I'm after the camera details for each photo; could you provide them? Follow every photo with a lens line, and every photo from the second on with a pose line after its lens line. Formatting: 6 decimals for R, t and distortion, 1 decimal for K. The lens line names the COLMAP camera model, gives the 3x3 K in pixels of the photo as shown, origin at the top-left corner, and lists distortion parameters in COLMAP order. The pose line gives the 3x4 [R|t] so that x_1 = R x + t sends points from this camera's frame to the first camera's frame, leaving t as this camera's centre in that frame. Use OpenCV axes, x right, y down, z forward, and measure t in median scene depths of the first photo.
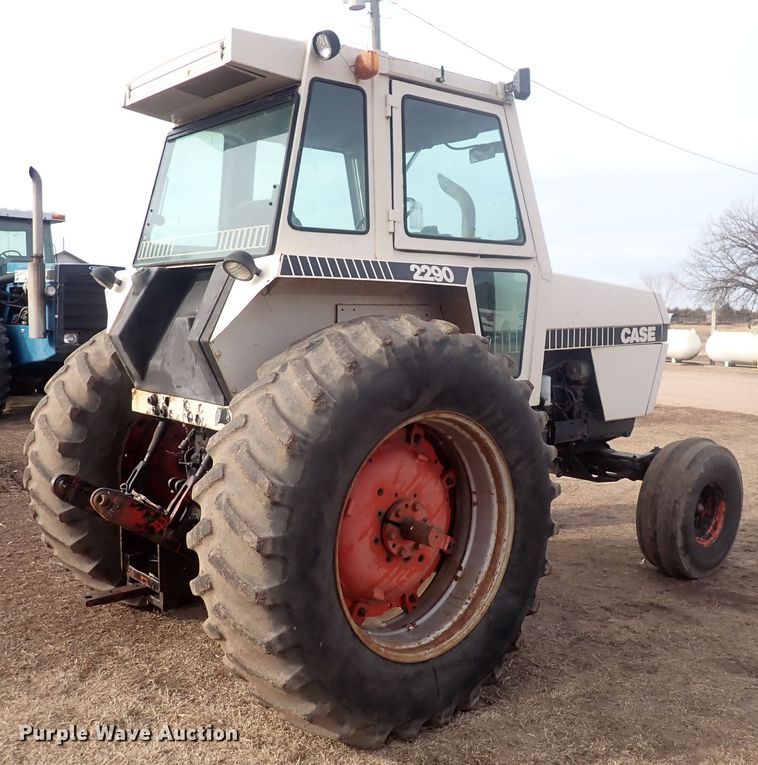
lens RADIAL K [[857.8, 0, 379.1], [0, 857.8, 359.6], [0, 0, 1]] dist [0.006432, -0.001631]
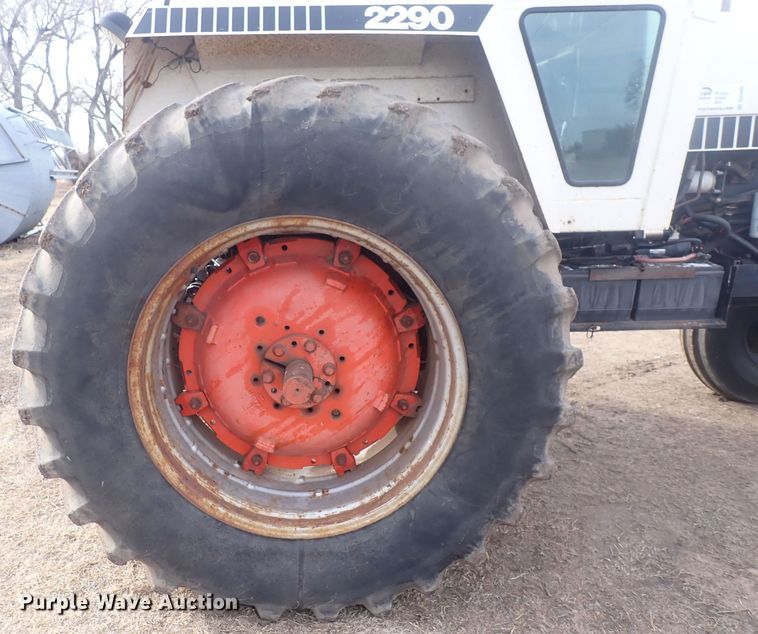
lens RADIAL K [[672.4, 0, 309.8], [0, 672.4, 341.1], [0, 0, 1]] dist [0.003658, -0.009489]
pose [[0.751201, 0.150653, -0.642651, 0.399054], [-0.015214, 0.977299, 0.211319, 0.039965], [0.659898, -0.148966, 0.736440, 0.538045]]
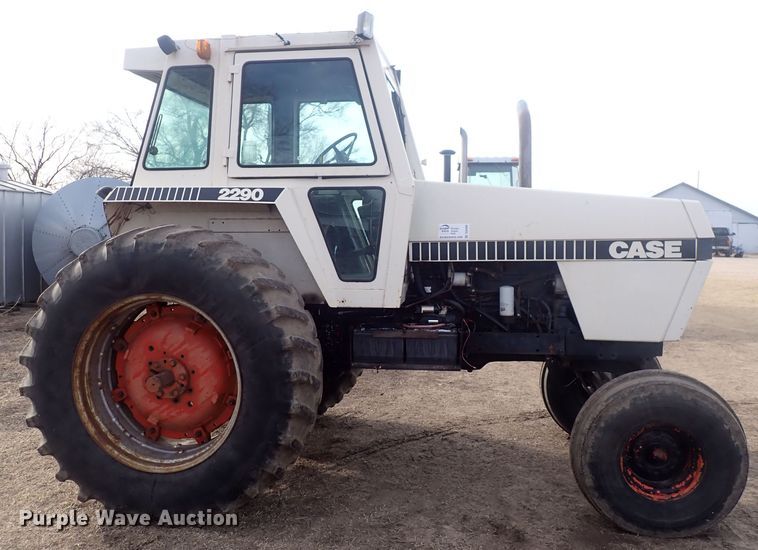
lens RADIAL K [[679.8, 0, 380.9], [0, 679.8, 251.9], [0, 0, 1]] dist [0.002822, -0.001256]
pose [[0.644149, 0.022514, -0.764569, 1.039057], [-0.043356, 0.999034, -0.007109, -0.014716], [0.763670, 0.037728, 0.644503, 0.514445]]
